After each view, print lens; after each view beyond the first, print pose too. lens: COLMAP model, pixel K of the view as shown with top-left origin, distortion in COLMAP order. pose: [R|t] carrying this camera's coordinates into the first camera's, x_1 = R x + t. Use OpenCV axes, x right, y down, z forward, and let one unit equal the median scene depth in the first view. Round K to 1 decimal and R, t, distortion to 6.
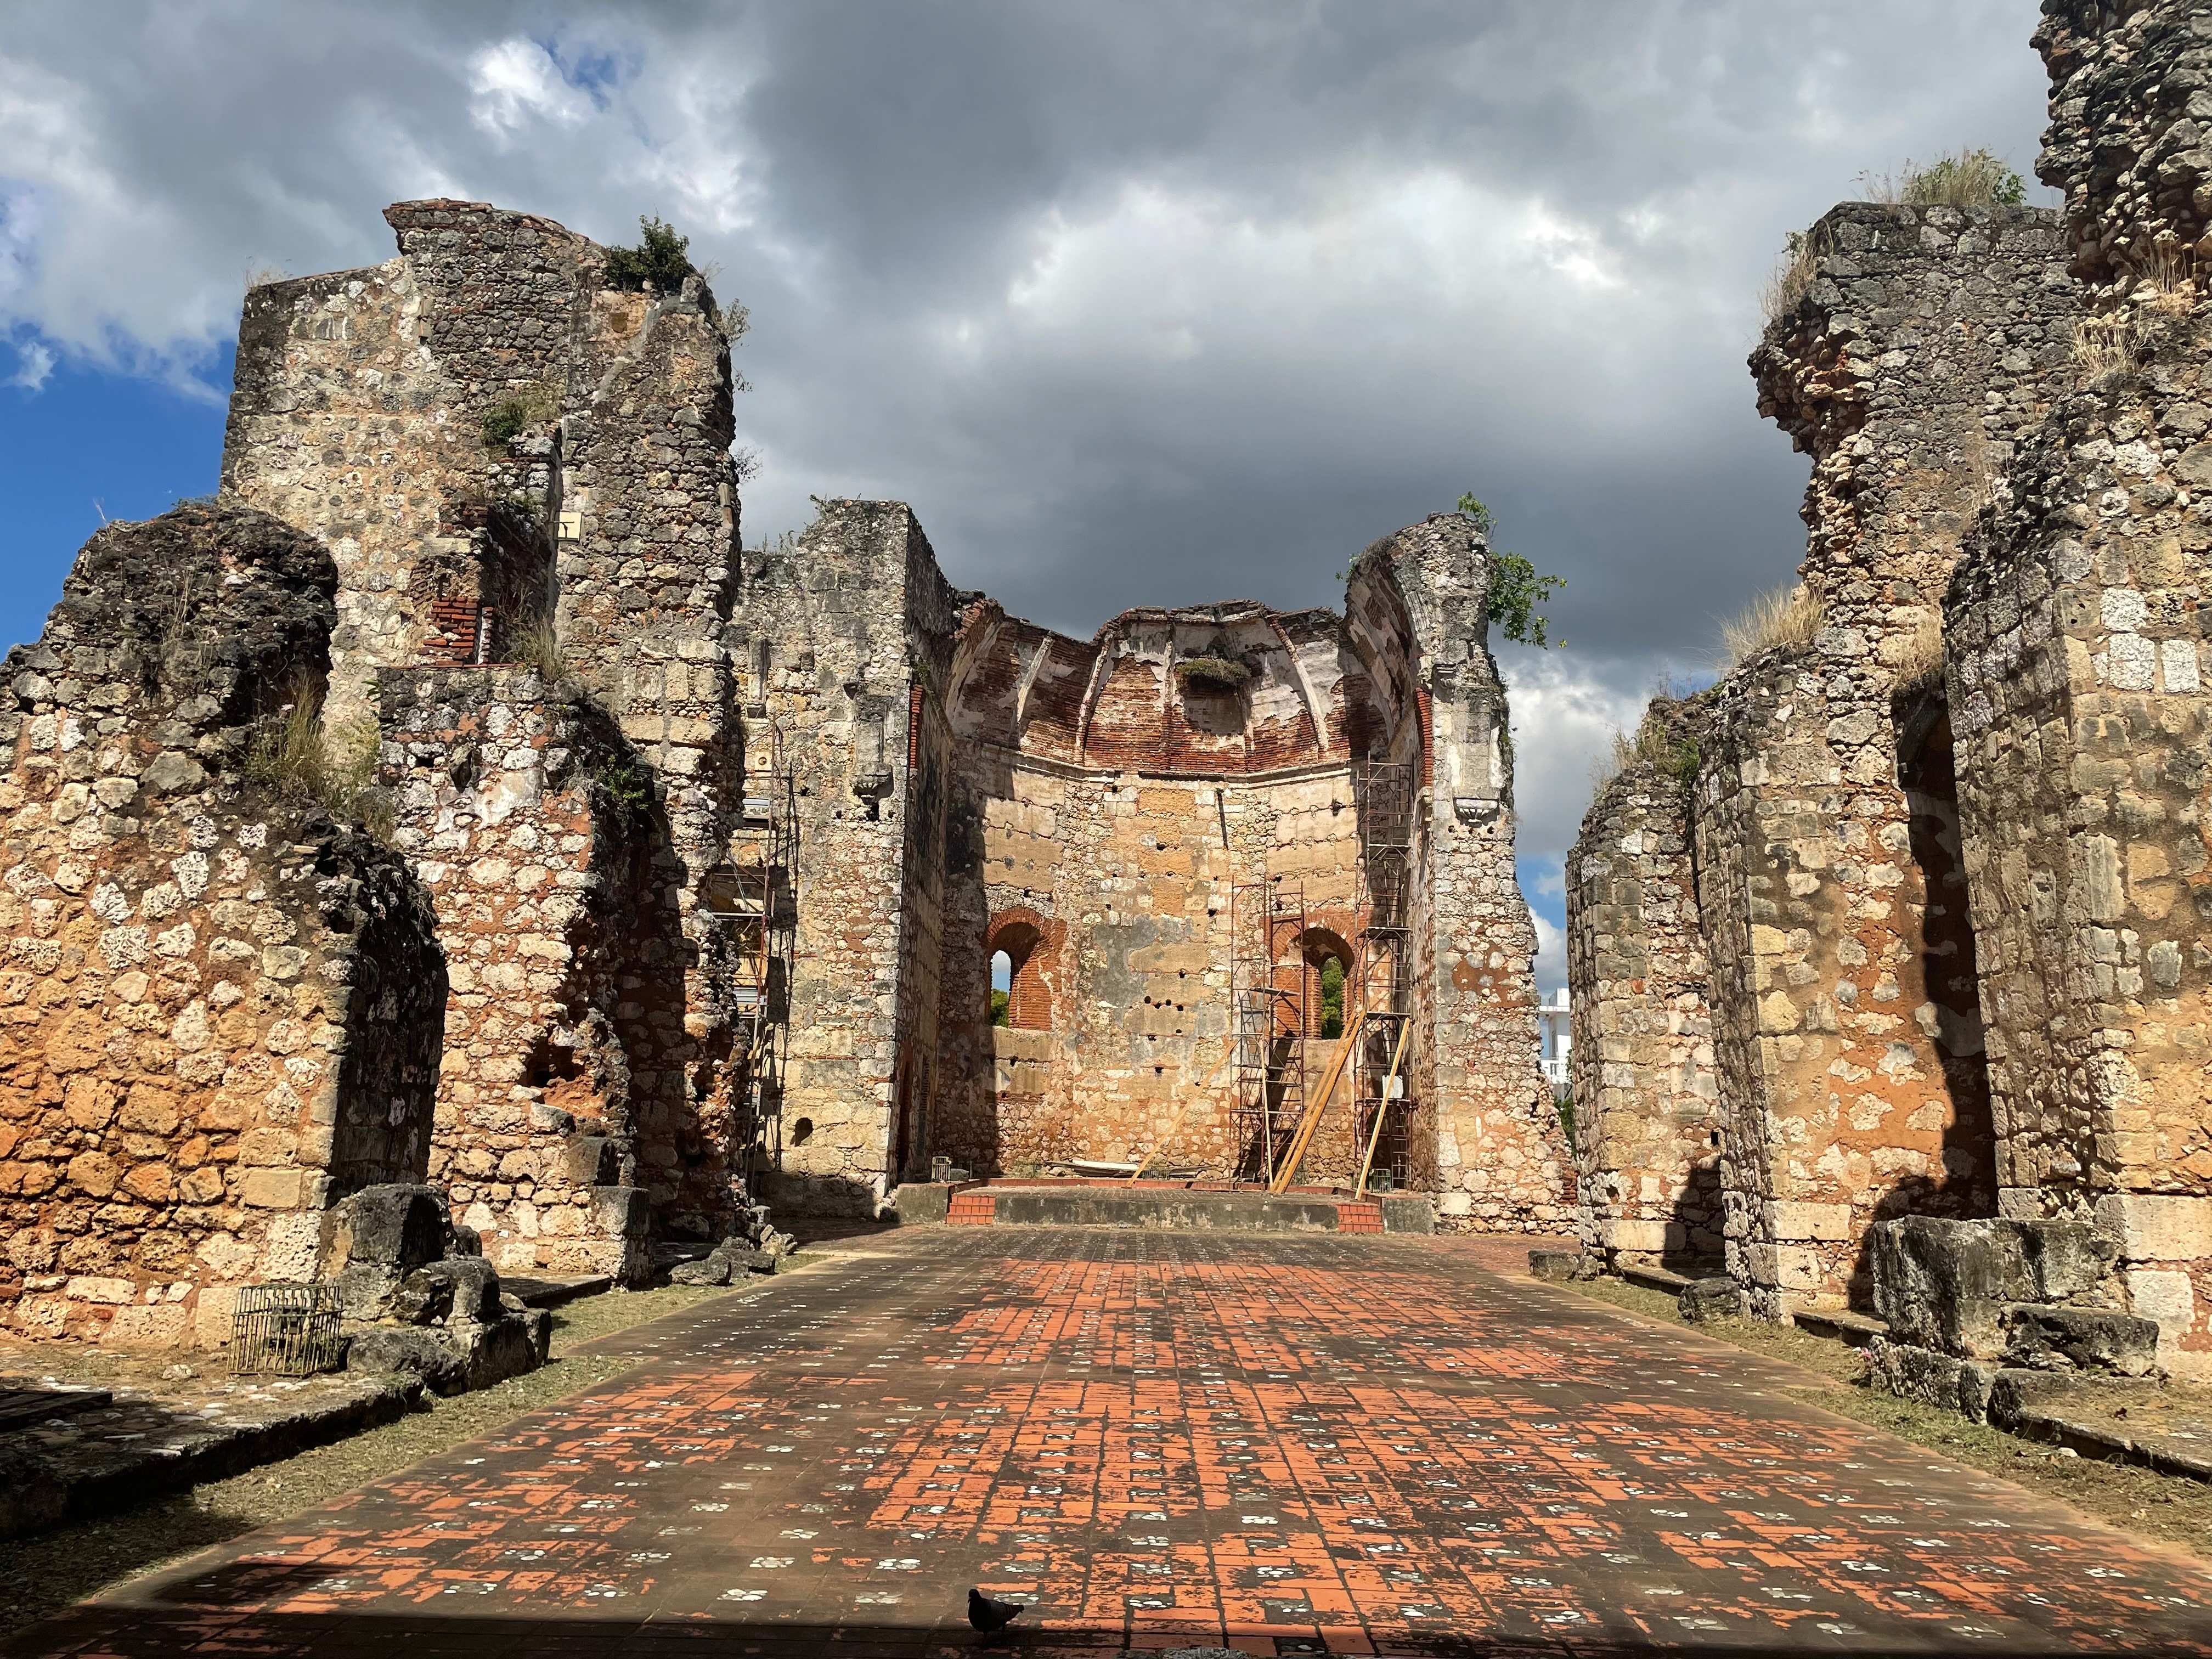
lens RADIAL K [[1662.1, 0, 1113.9], [0, 1662.1, 830.8], [0, 0, 1]] dist [0.011952, 0.000444]
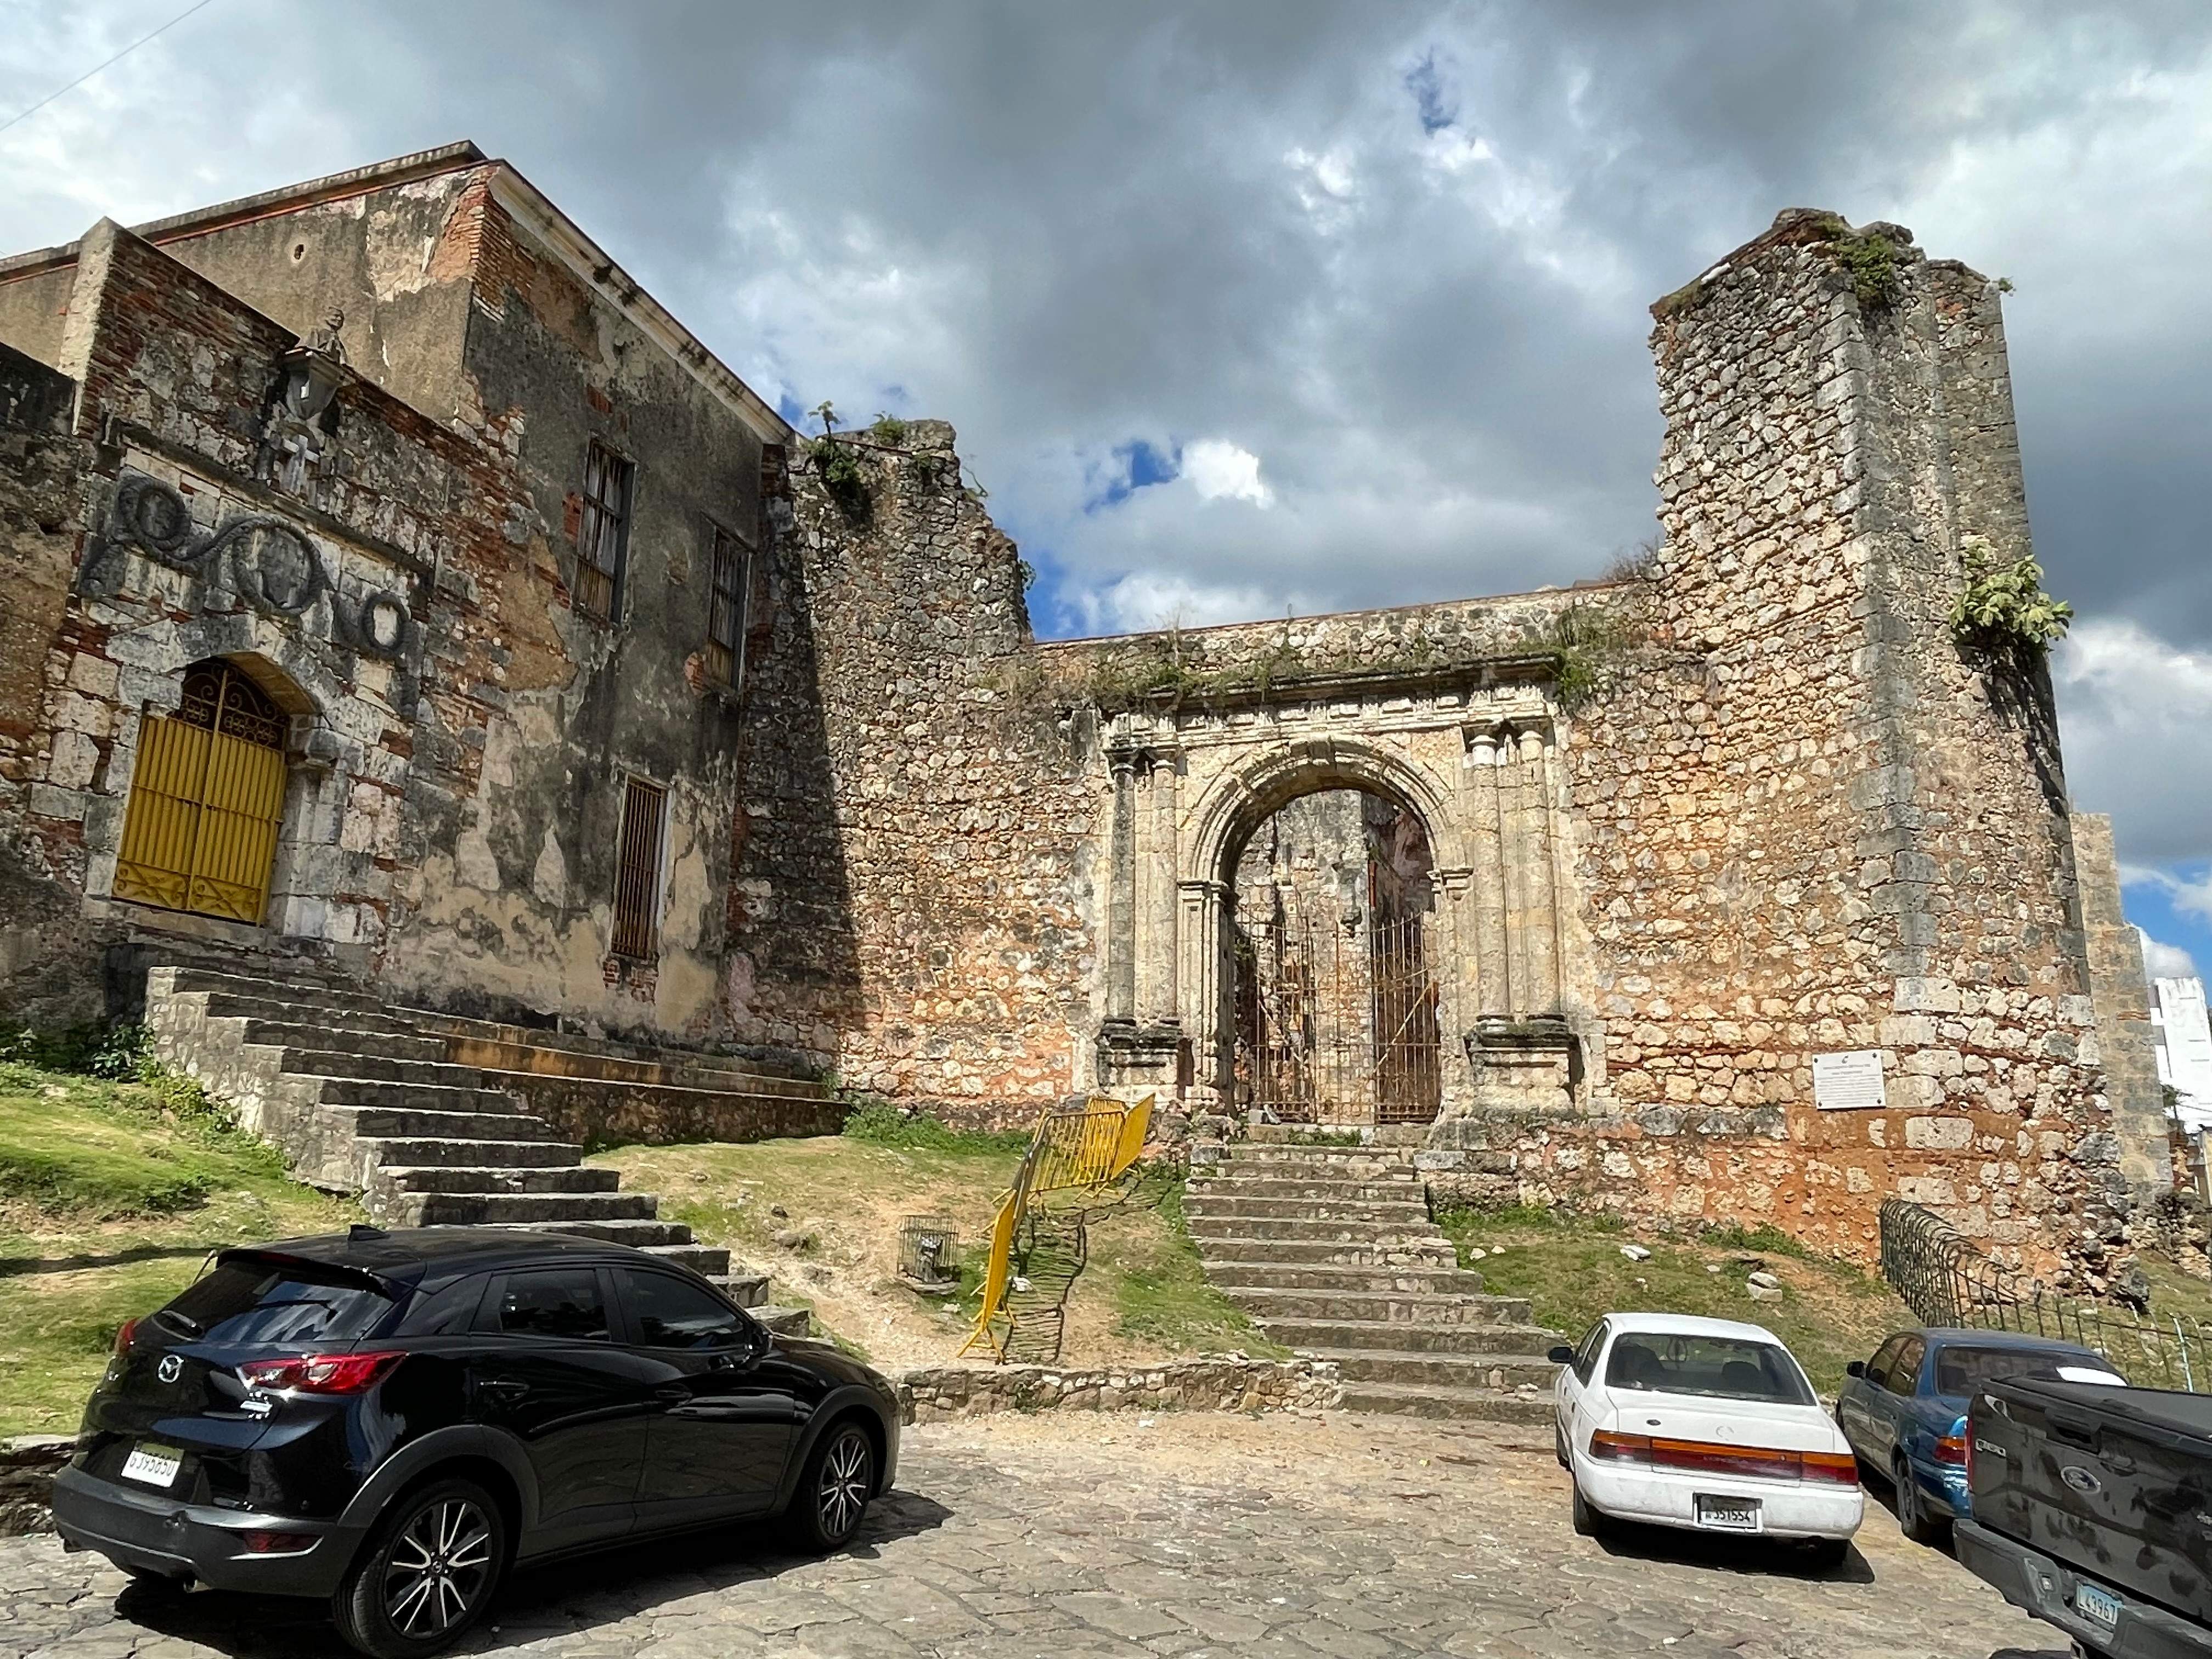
lens RADIAL K [[1487.9, 0, 1108.5], [0, 1487.9, 826.4], [0, 0, 1]] dist [0.000530, 0.000025]
pose [[0.944772, -0.083411, -0.316937, 0.132415], [0.068370, 0.995955, -0.058307, -0.051212], [0.320518, 0.033418, 0.946653, -0.653186]]
